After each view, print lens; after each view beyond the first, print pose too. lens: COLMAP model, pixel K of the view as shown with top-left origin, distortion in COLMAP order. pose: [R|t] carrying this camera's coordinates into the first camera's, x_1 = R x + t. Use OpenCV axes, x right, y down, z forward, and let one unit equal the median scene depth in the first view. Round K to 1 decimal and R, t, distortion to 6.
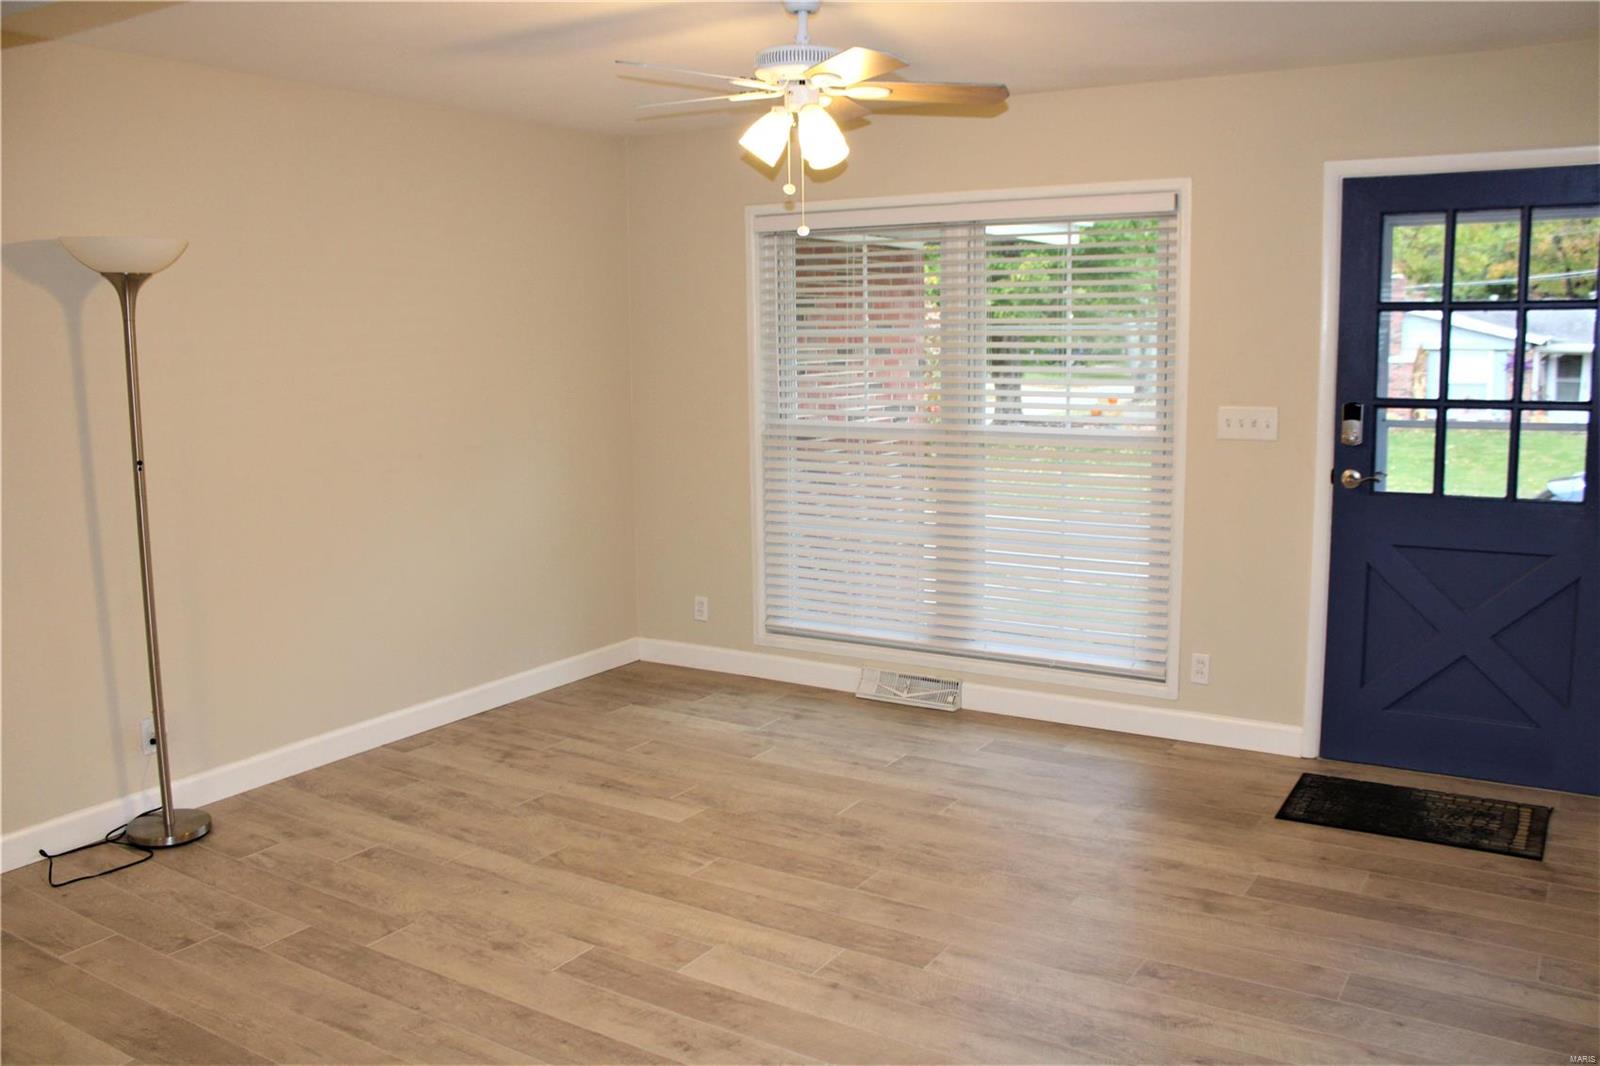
lens RADIAL K [[1329.6, 0, 806.2], [0, 1329.6, 531.6], [0, 0, 1]] dist [-0.157582, 0.125132]
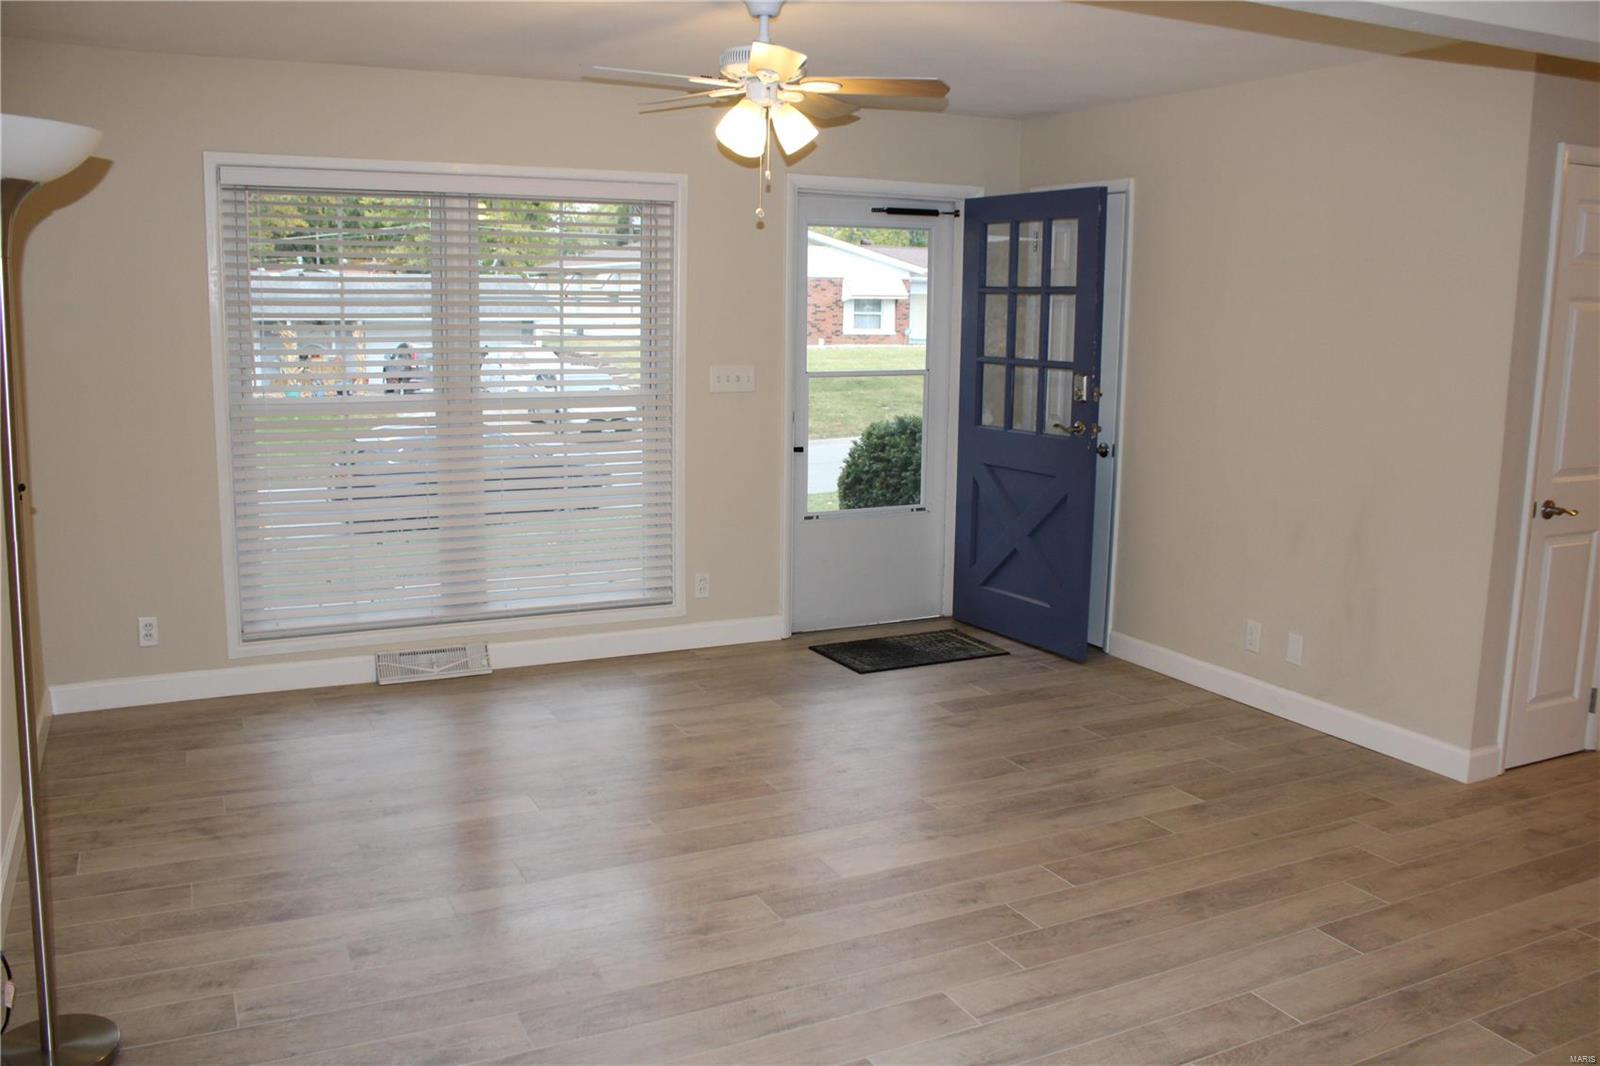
lens RADIAL K [[1329.6, 0, 806.6], [0, 1329.6, 519.3], [0, 0, 1]] dist [-0.157582, 0.125132]
pose [[0.515907, -0.116056, 0.848746, -0.703954], [0.105735, 0.991831, 0.071351, -0.033635], [-0.850094, 0.052932, 0.523964, 0.289787]]
